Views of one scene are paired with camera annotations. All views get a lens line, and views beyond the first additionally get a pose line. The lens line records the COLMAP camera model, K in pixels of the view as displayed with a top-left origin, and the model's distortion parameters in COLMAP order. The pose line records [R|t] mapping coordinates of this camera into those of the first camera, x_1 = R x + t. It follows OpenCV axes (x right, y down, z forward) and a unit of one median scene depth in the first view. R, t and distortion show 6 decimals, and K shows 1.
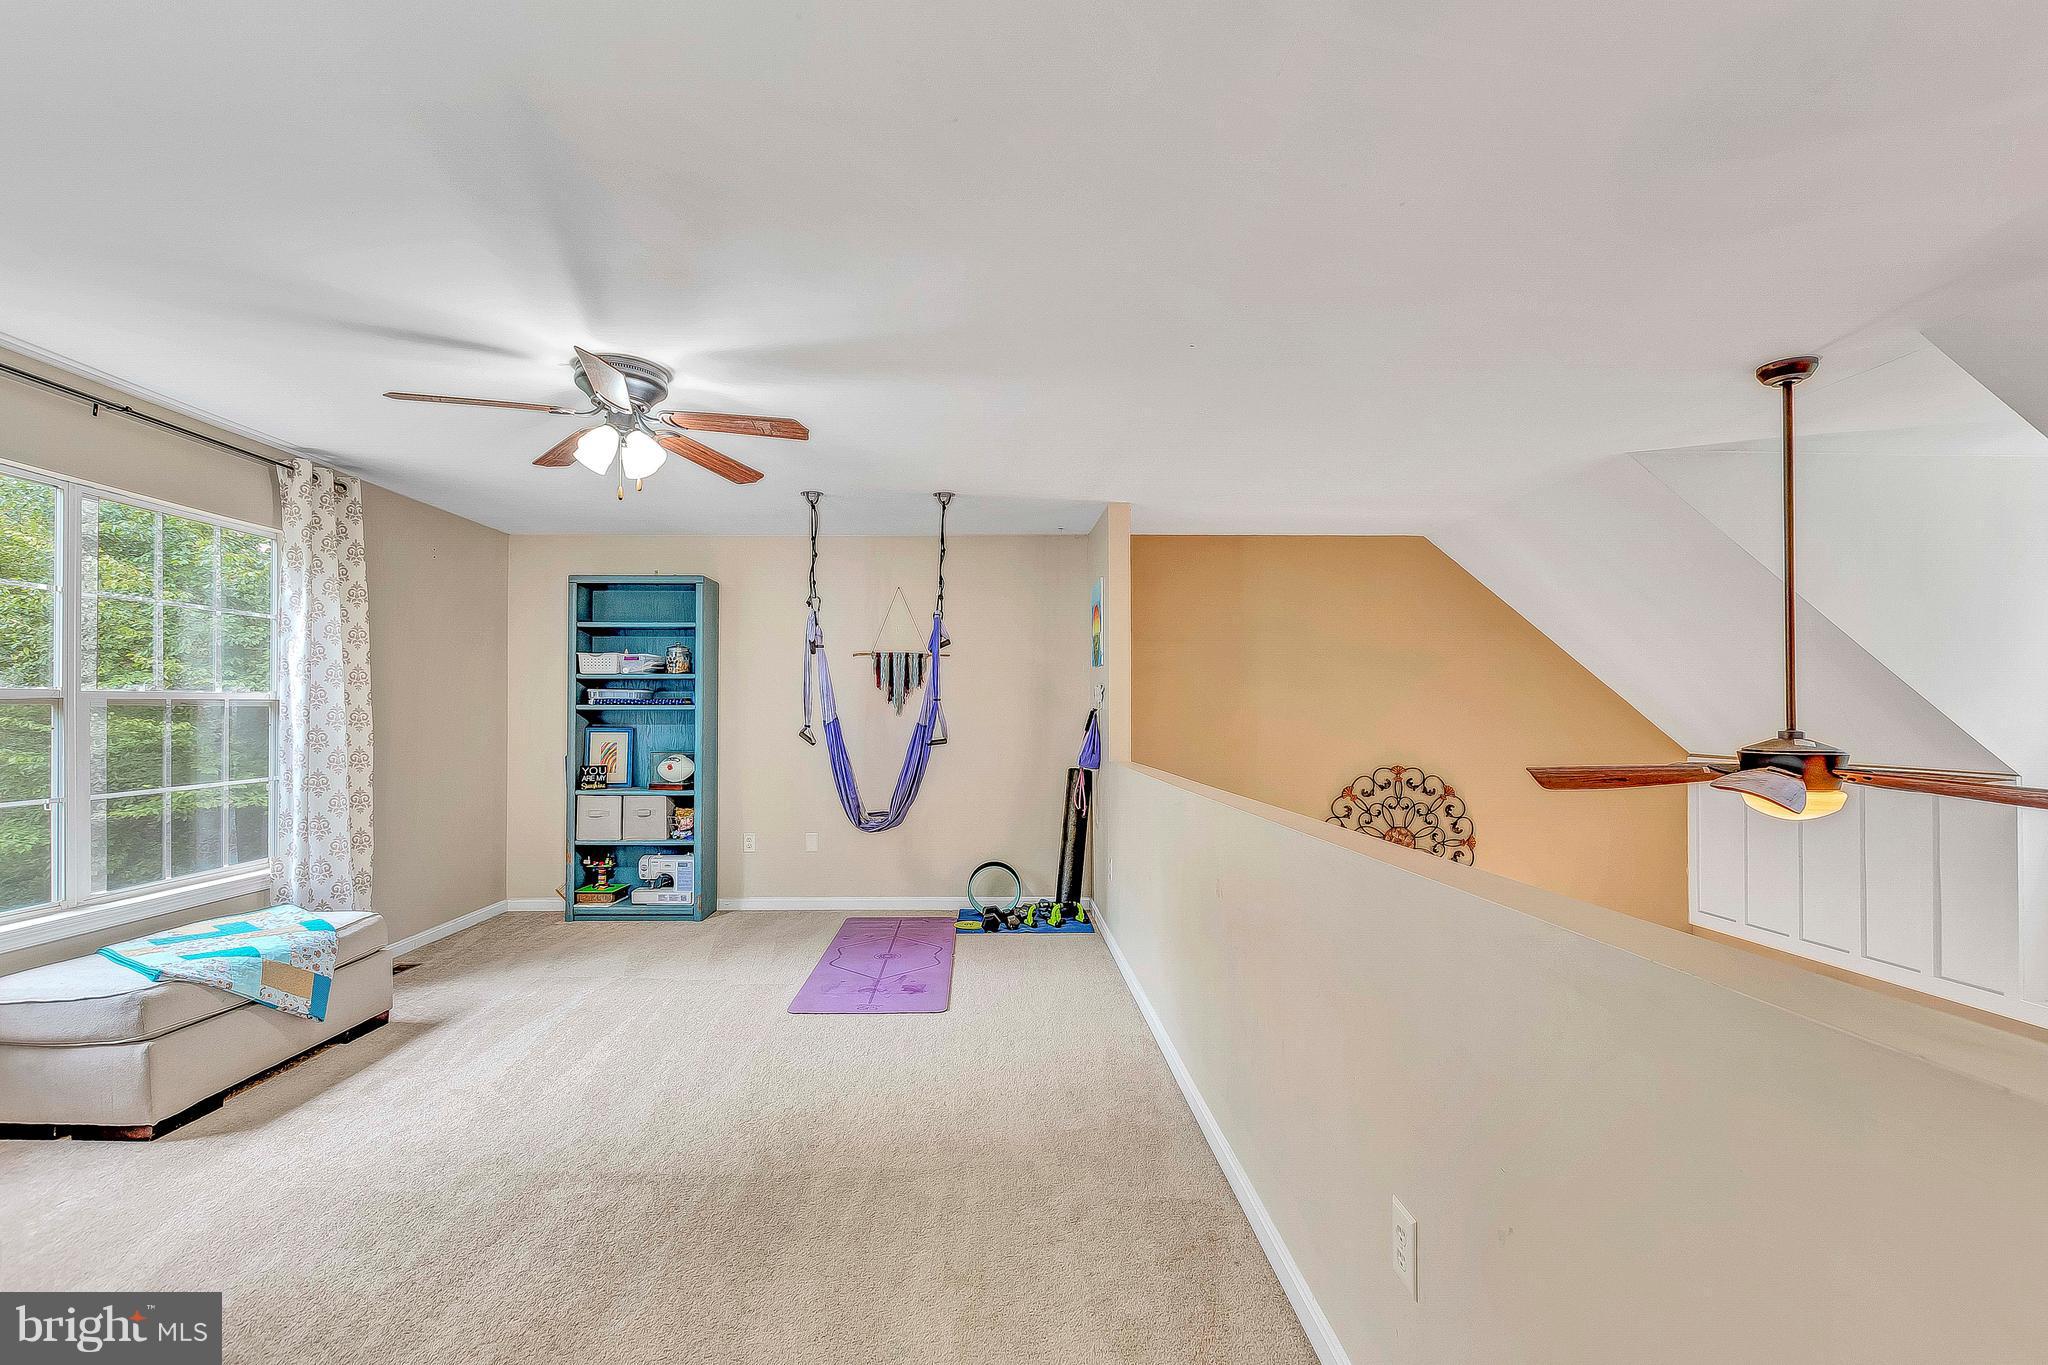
lens RADIAL K [[928.3, 0, 1032.6], [0, 928.3, 702.1], [0, 0, 1]] dist [-0.000293, -0.000463]
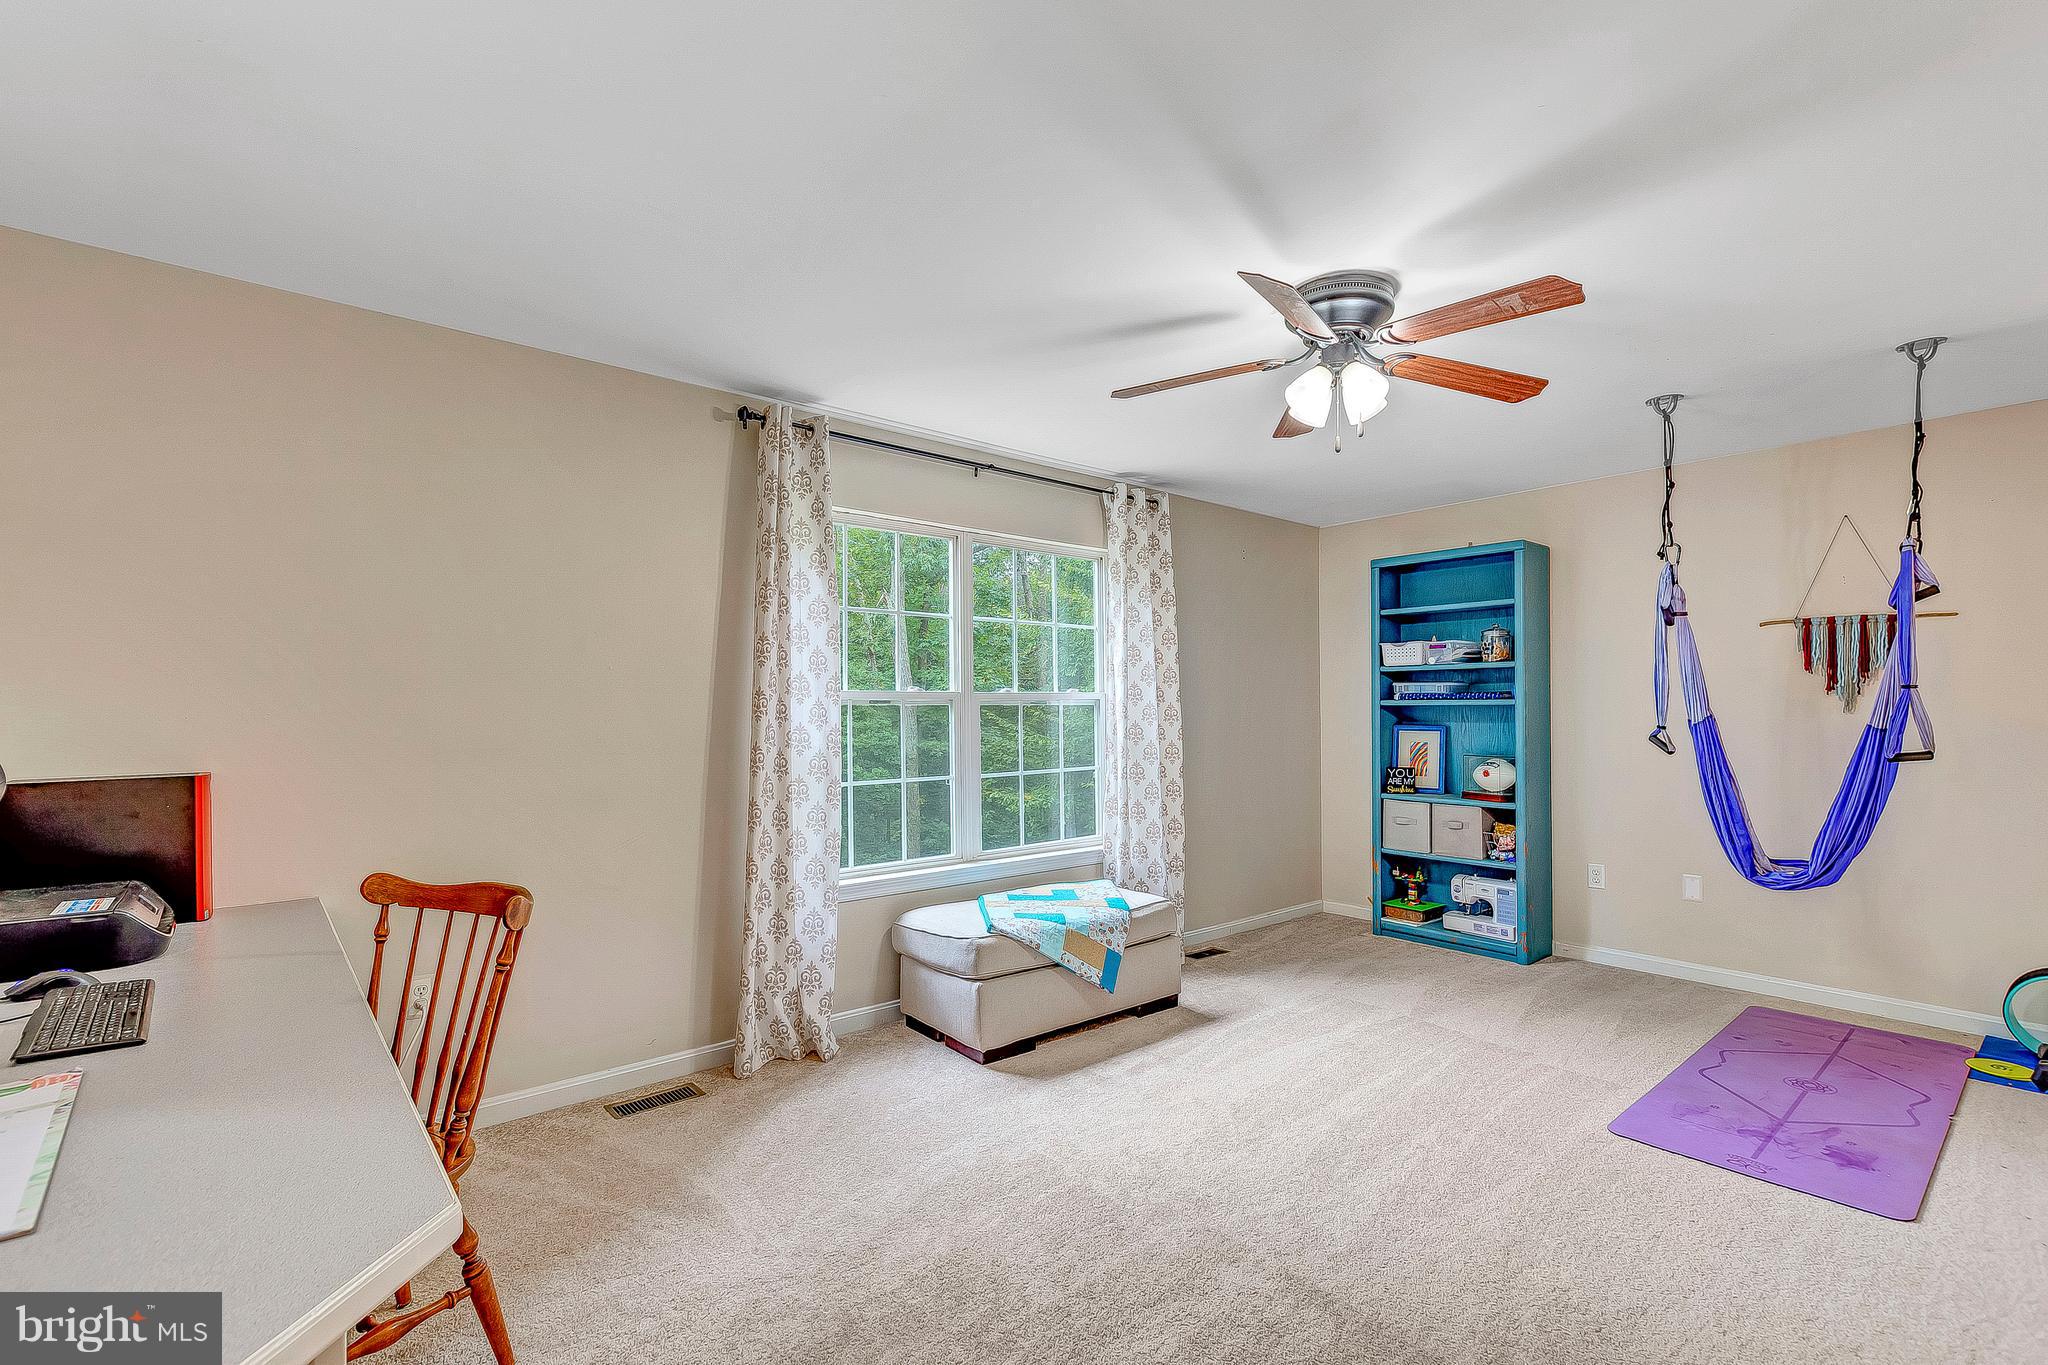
lens RADIAL K [[928.3, 0, 1032.6], [0, 928.3, 702.1], [0, 0, 1]] dist [-0.000293, -0.000463]
pose [[0.608849, -0.006789, -0.793257, 0.034362], [0.010831, 0.999941, -0.000245, 0.001643], [0.793212, -0.008443, 0.608887, 0.215295]]
